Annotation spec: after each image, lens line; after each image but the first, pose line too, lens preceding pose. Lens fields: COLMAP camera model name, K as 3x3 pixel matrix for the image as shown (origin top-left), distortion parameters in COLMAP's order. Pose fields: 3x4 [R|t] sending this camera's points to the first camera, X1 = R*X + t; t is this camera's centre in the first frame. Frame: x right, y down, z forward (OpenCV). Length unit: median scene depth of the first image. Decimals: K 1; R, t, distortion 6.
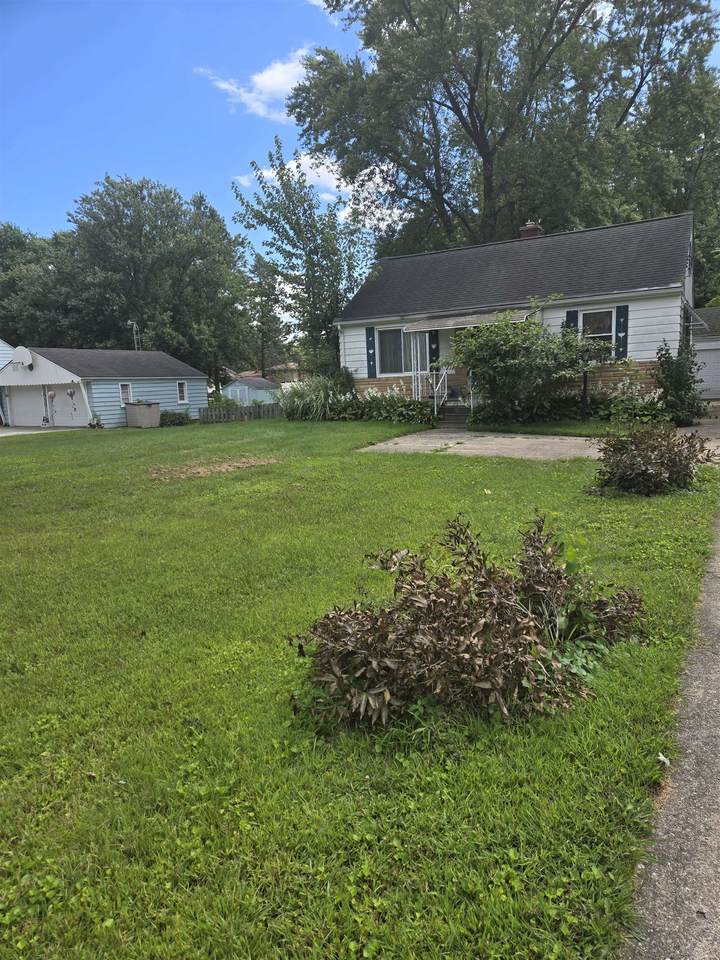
lens RADIAL K [[641.2, 0, 360.7], [0, 641.2, 478.3], [0, 0, 1]] dist [0.000243, 0.000174]
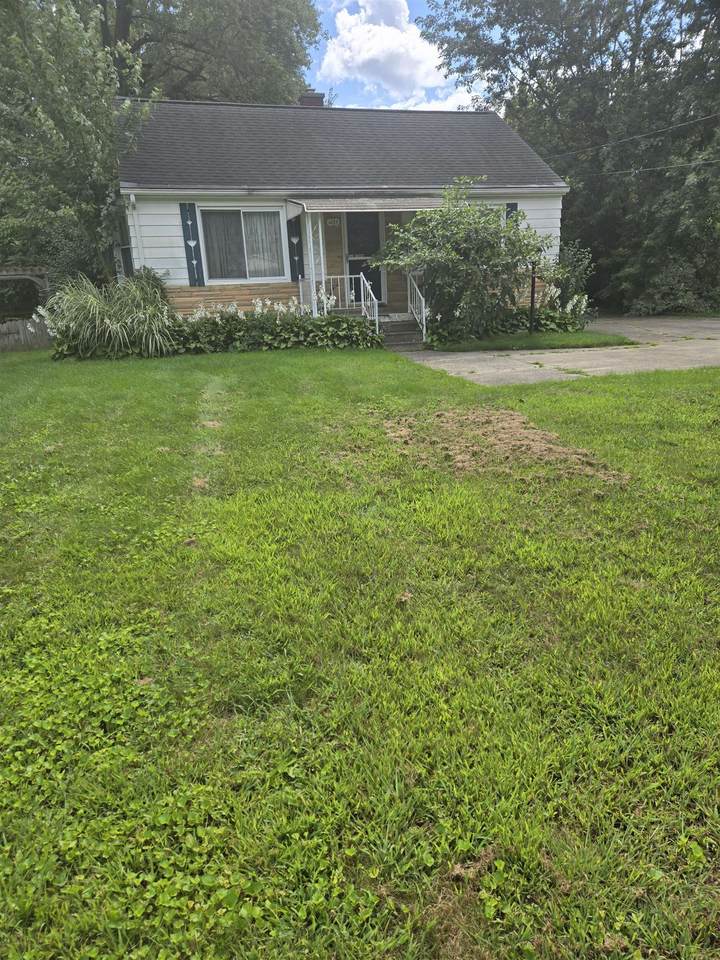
lens RADIAL K [[641.2, 0, 361.1], [0, 641.2, 482.5], [0, 0, 1]] dist [0.000243, 0.000174]
pose [[0.624859, -0.210465, 0.751835, -0.411145], [0.128314, 0.977569, 0.167013, -0.049387], [-0.770121, -0.007889, 0.637849, 0.459943]]
